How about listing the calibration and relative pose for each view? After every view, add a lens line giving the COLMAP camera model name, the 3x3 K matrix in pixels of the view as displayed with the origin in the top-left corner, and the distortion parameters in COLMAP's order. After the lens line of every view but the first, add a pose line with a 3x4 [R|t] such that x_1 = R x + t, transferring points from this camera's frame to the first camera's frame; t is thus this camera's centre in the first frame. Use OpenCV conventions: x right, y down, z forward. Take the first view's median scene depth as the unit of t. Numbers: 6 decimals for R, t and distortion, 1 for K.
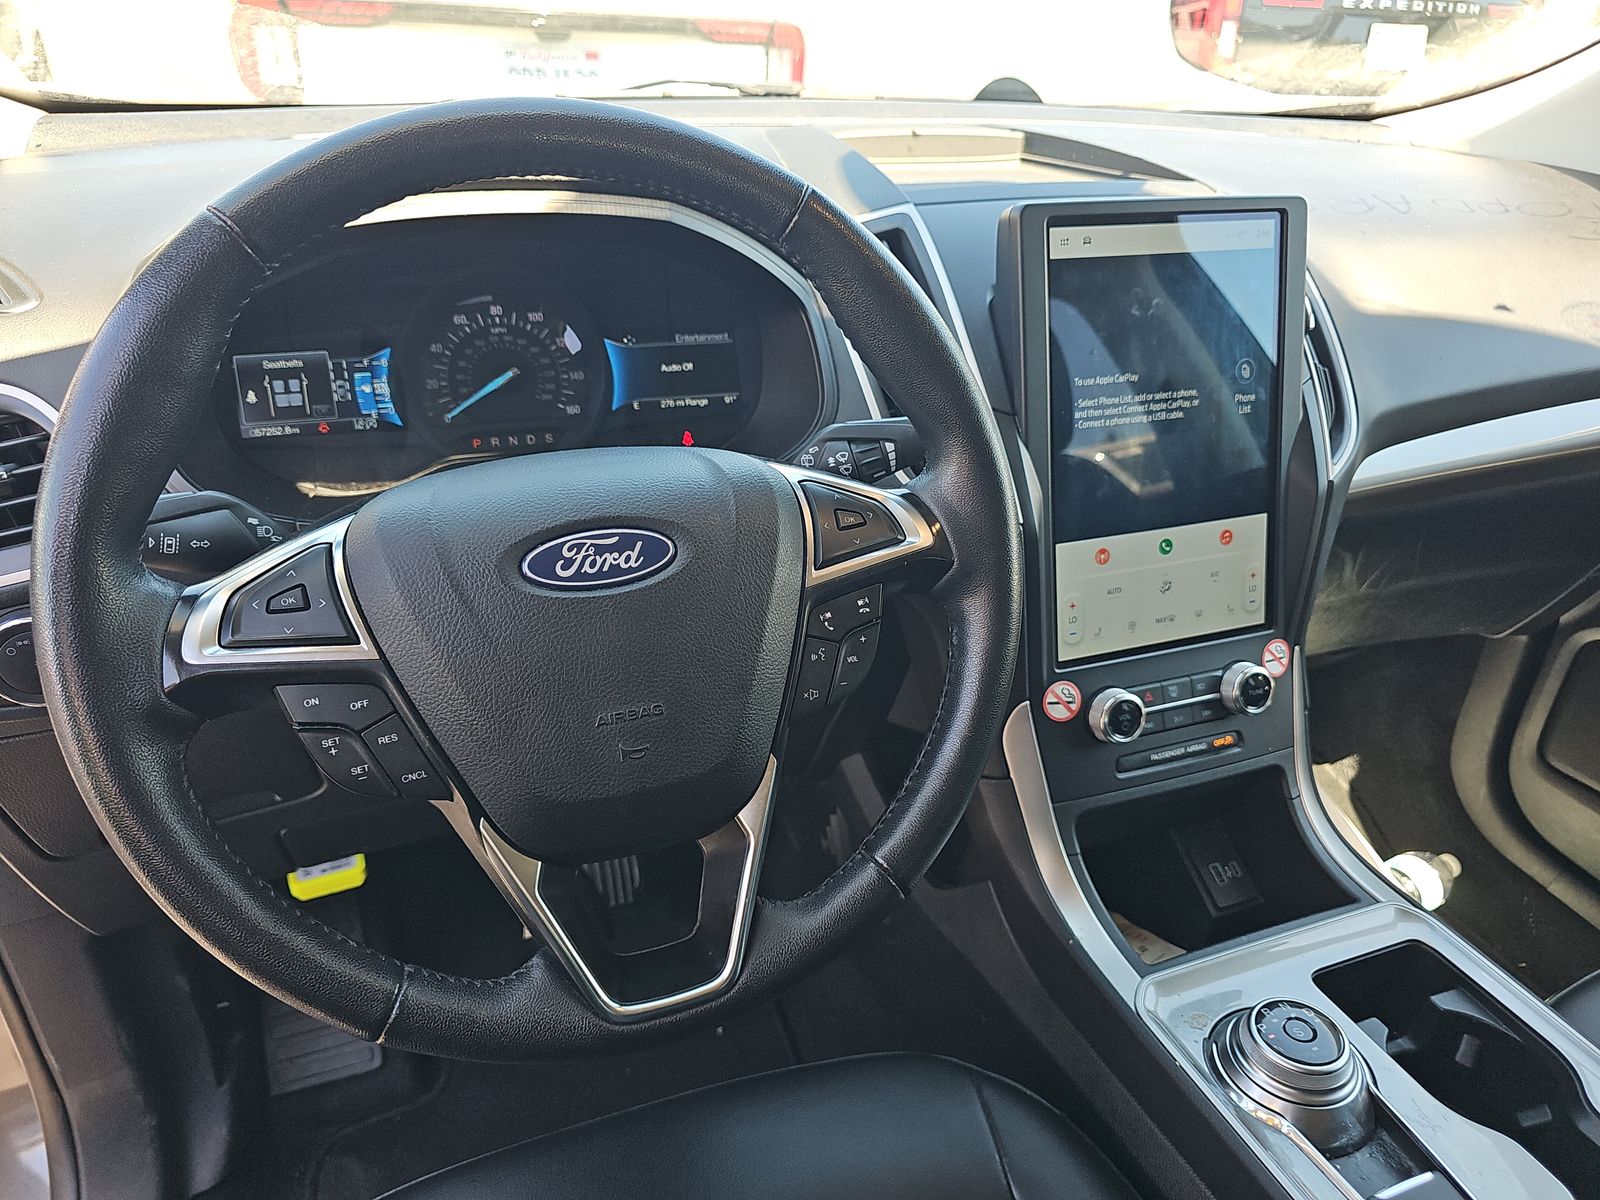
lens RADIAL K [[1077.1, 0, 805.6], [0, 1077.1, 606.3], [0, 0, 1]] dist [0.022916, -0.031929]
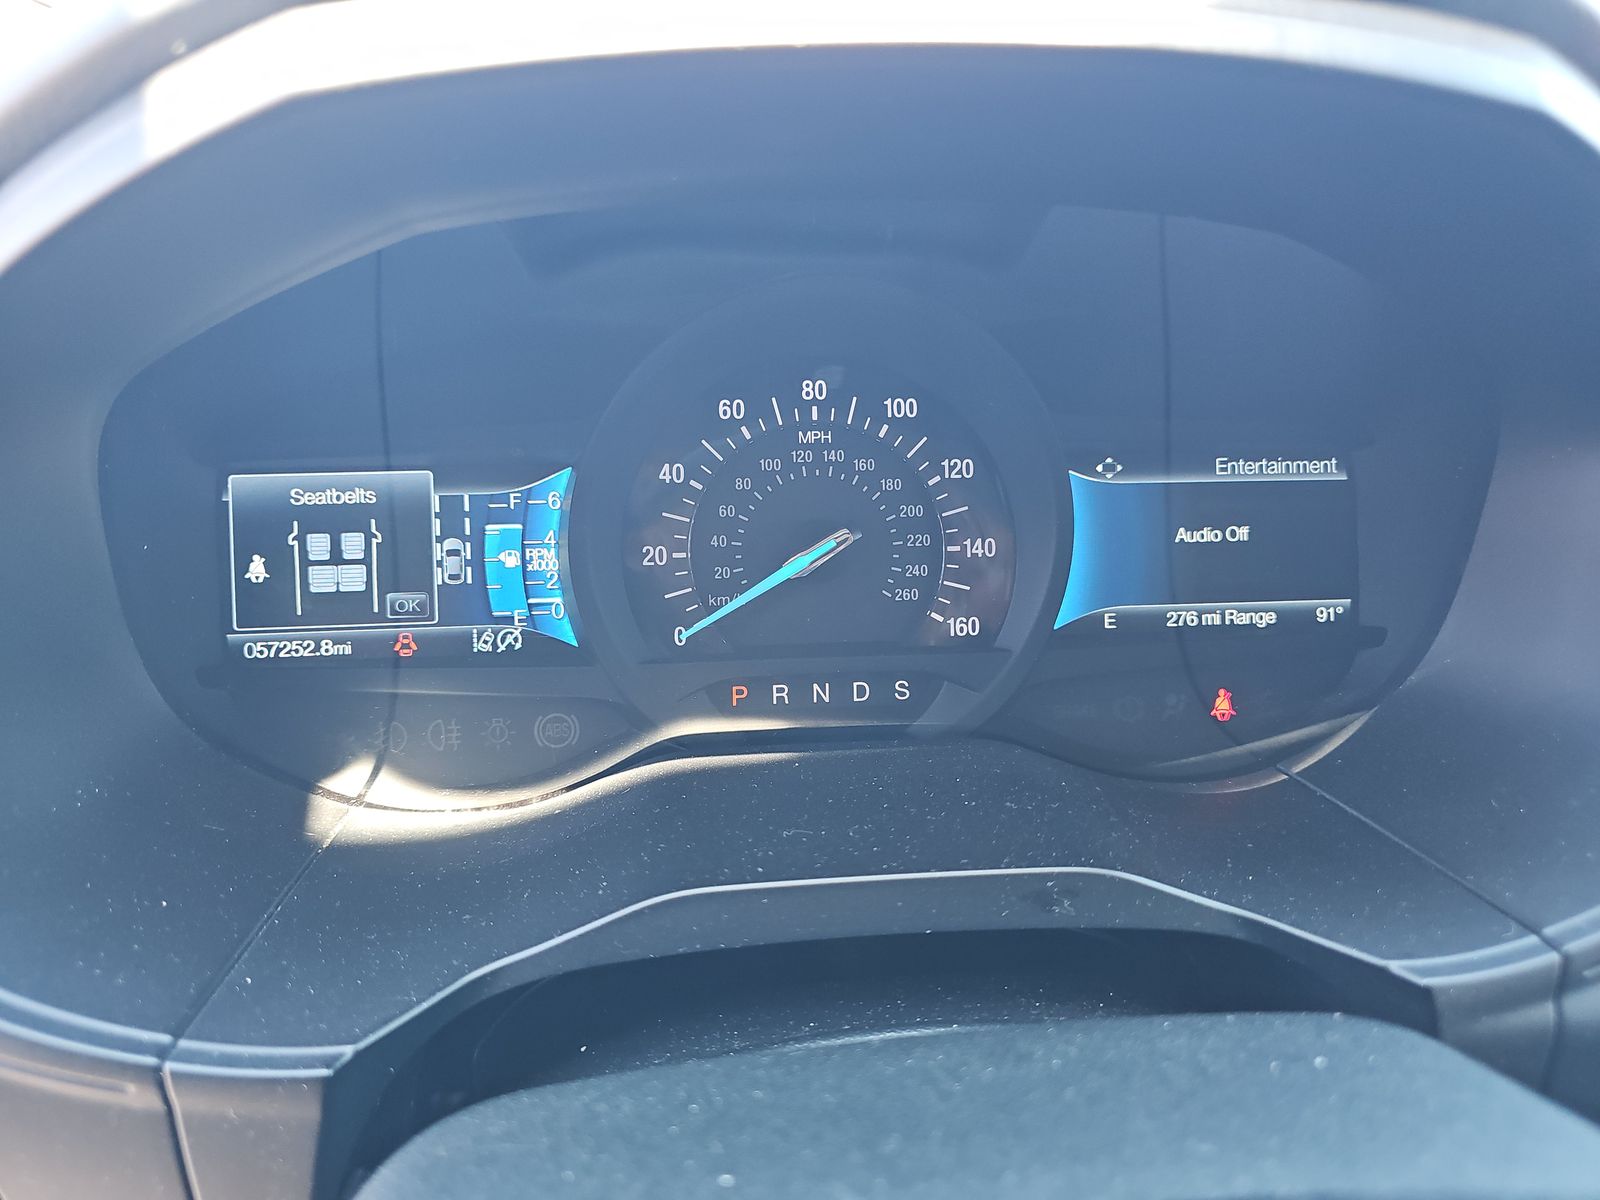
lens RADIAL K [[1077.1, 0, 785.8], [0, 1077.1, 597.9], [0, 0, 1]] dist [0.022916, -0.031929]
pose [[0.966462, 0.086295, -0.241876, -0.193103], [-0.099648, 0.994071, -0.043502, -0.178280], [0.236688, 0.066146, 0.969331, 0.608054]]
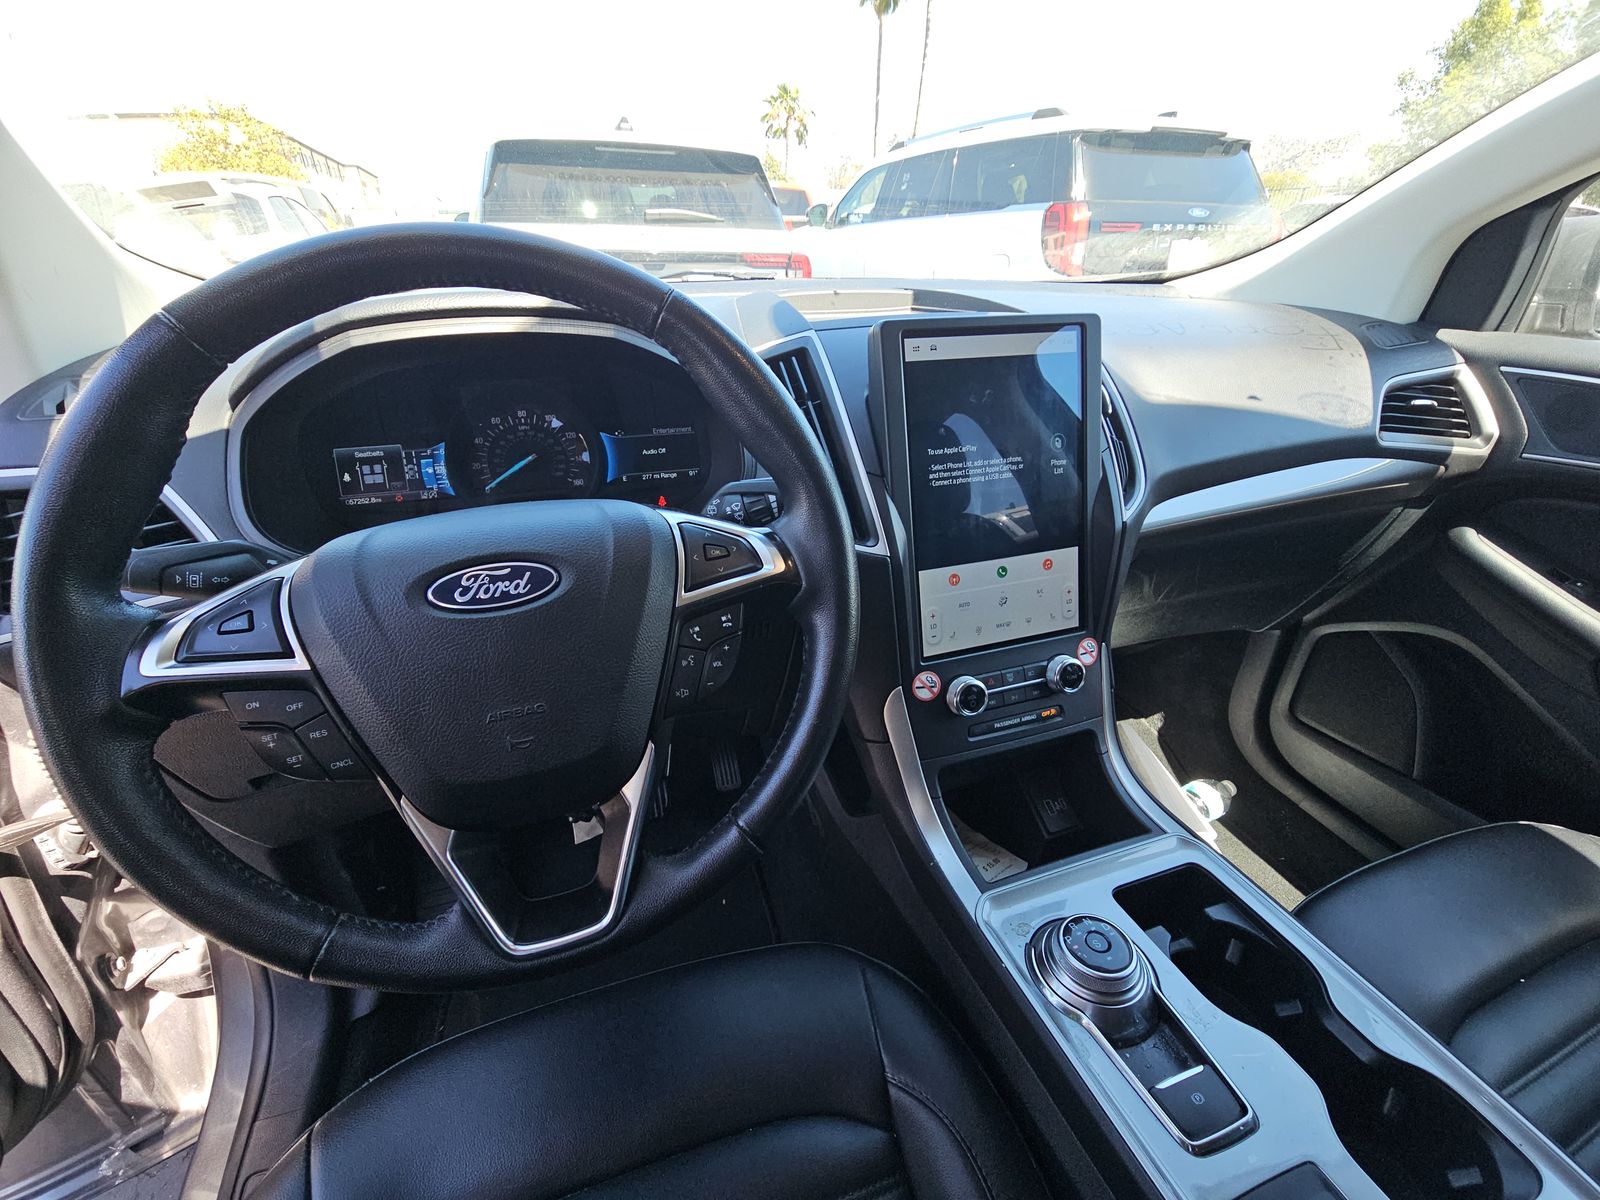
lens RADIAL K [[656.5, 0, 794.0], [0, 656.5, 604.7], [0, 0, 1]] dist [-0.003983, -0.001502]
pose [[0.998483, -0.012897, -0.053522, 0.119470], [0.012141, 0.999822, -0.014435, -0.005103], [0.053699, 0.013763, 0.998462, 0.162094]]
